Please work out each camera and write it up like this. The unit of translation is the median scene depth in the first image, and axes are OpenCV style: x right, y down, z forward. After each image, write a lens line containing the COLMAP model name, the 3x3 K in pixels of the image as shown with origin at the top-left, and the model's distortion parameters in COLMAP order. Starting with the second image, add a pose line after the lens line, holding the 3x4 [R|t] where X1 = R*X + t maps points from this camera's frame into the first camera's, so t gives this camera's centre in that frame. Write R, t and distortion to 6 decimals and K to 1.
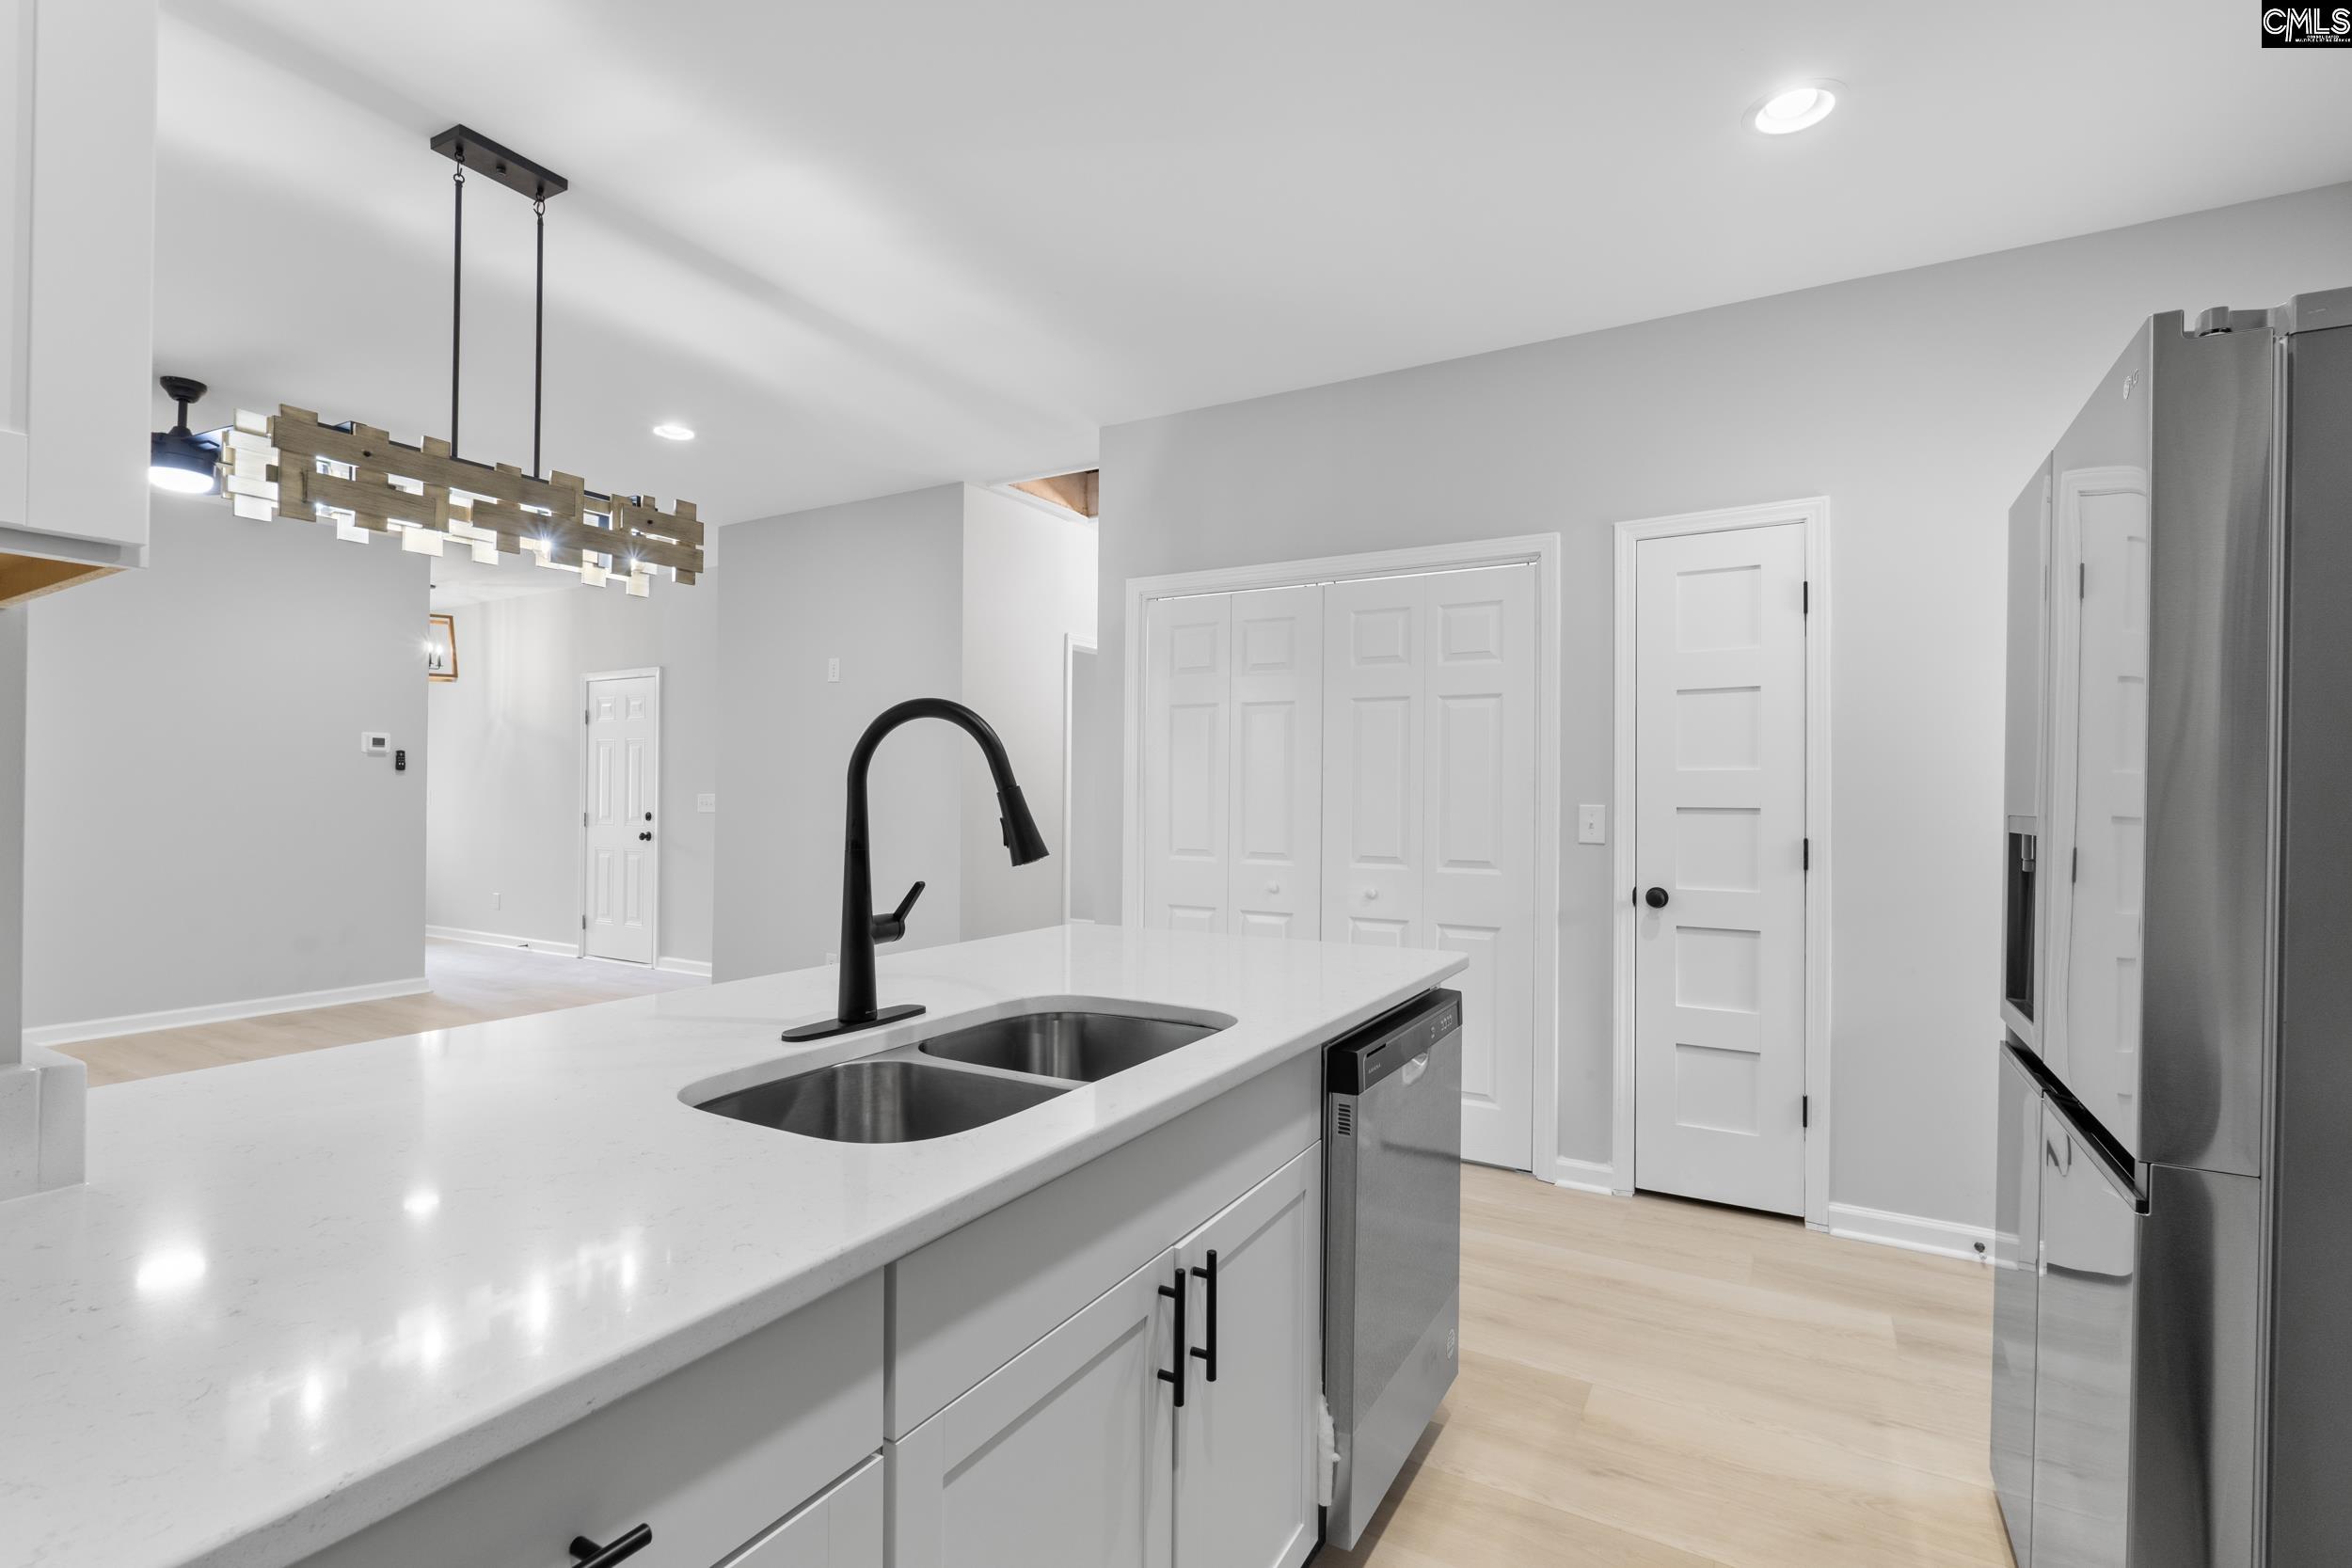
lens RADIAL K [[1080.0, 0, 1170.7], [0, 1080.0, 784.9], [0, 0, 1]] dist [-0.005007, -0.001089]
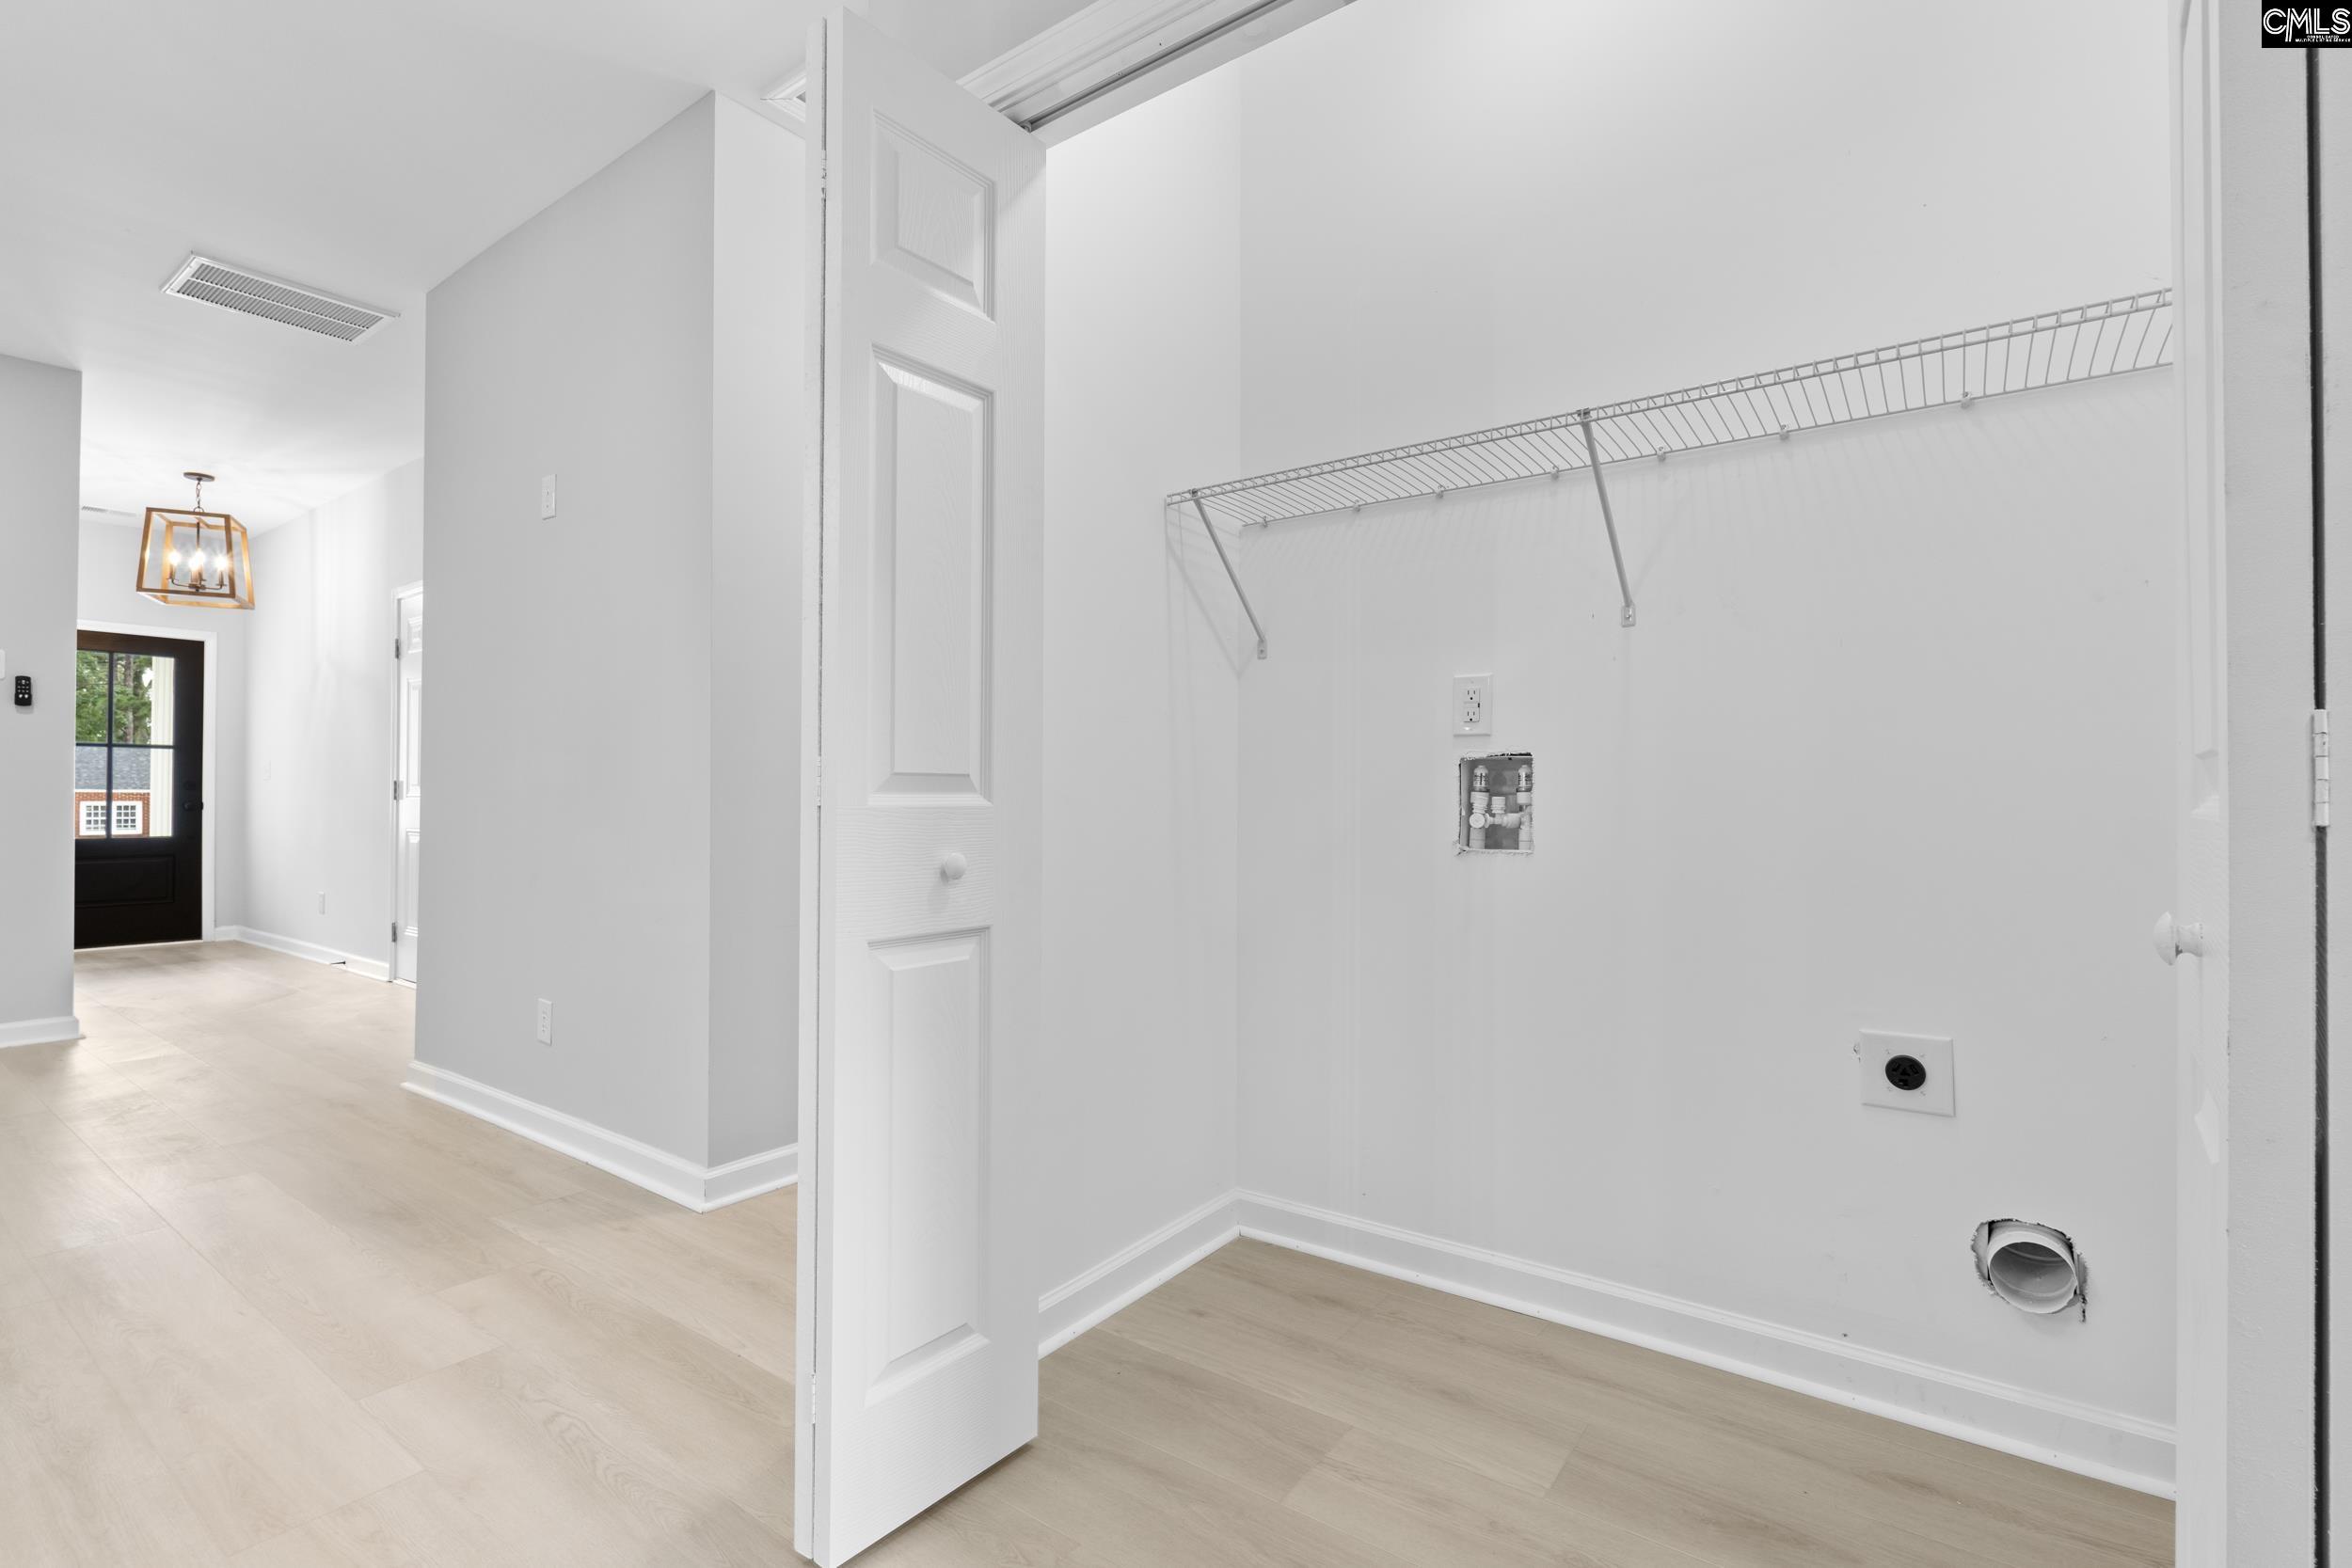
lens RADIAL K [[1077.8, 0, 1168.1], [0, 1077.8, 785.0], [0, 0, 1]] dist [-0.002618, -0.000579]
pose [[0.994504, -0.005719, -0.104540, 0.124922], [0.005176, 0.999972, -0.005462, 0.088587], [0.104568, 0.004890, 0.994506, 0.846437]]
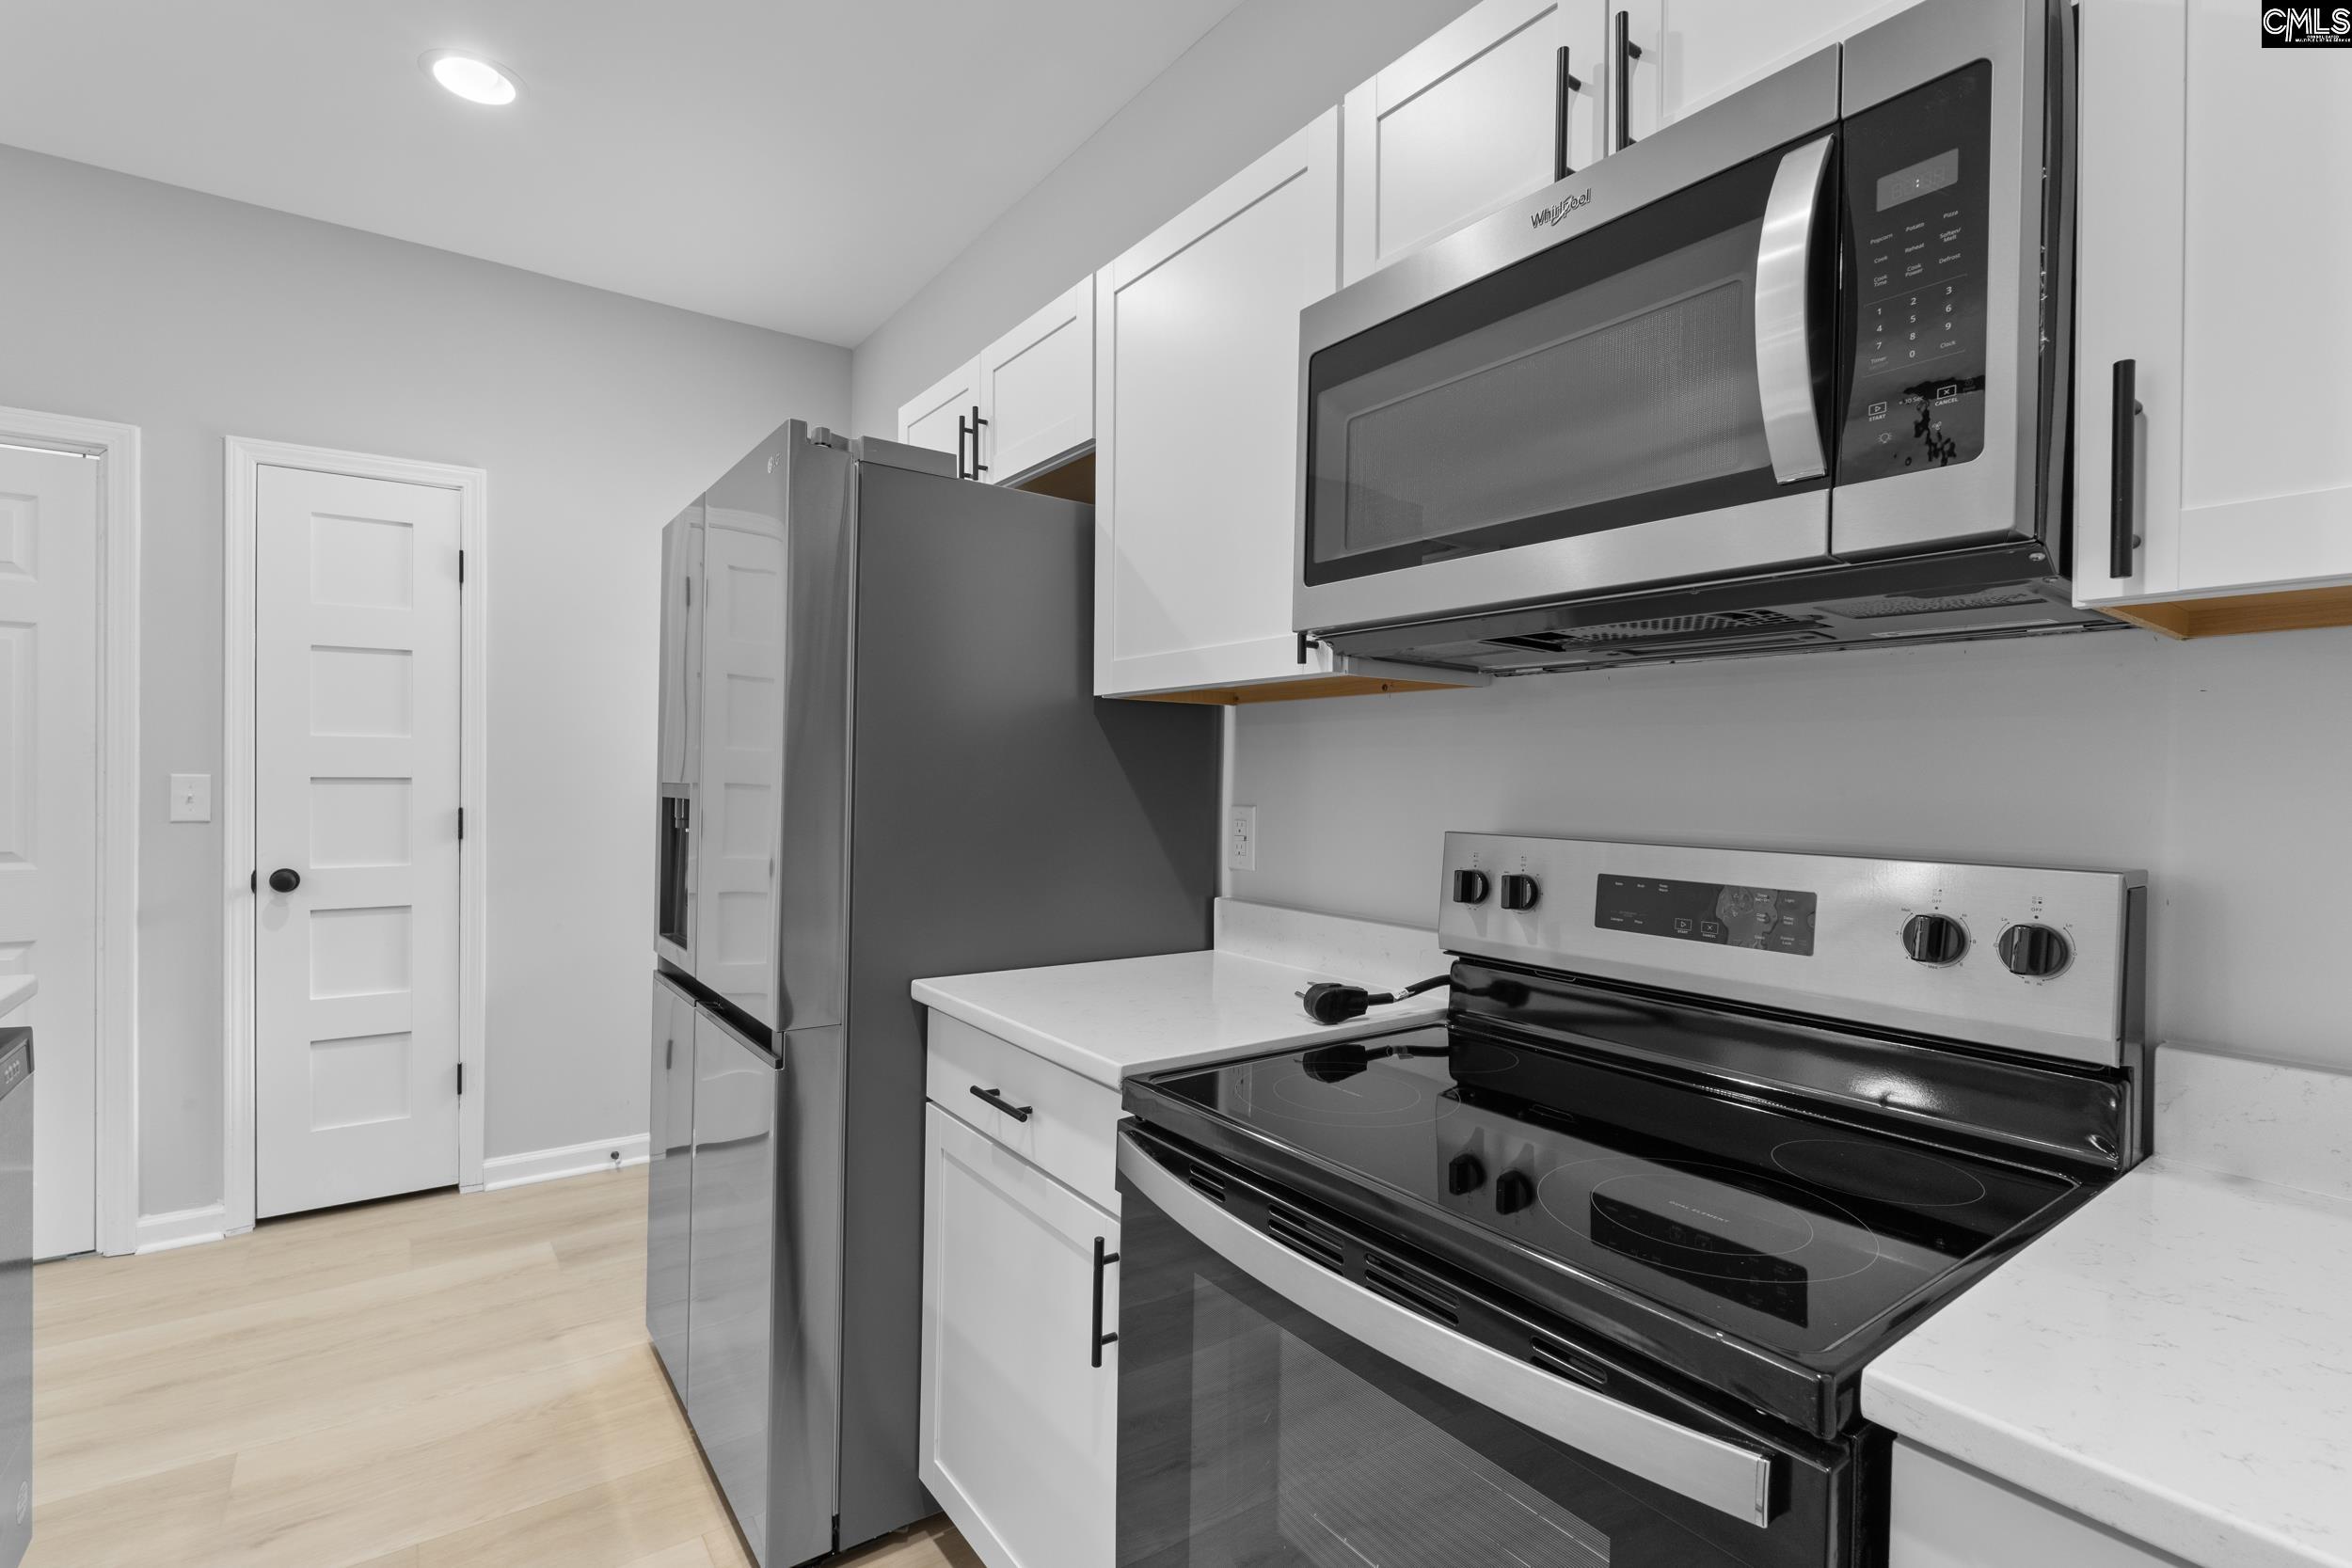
lens RADIAL K [[1077.8, 0, 1168.1], [0, 1077.8, 785.0], [0, 0, 1]] dist [-0.002618, -0.000579]
pose [[0.402282, -0.010465, 0.915456, -0.062743], [-0.015920, 0.999704, 0.018424, -0.000311], [-0.915378, -0.021986, 0.401996, -0.003847]]
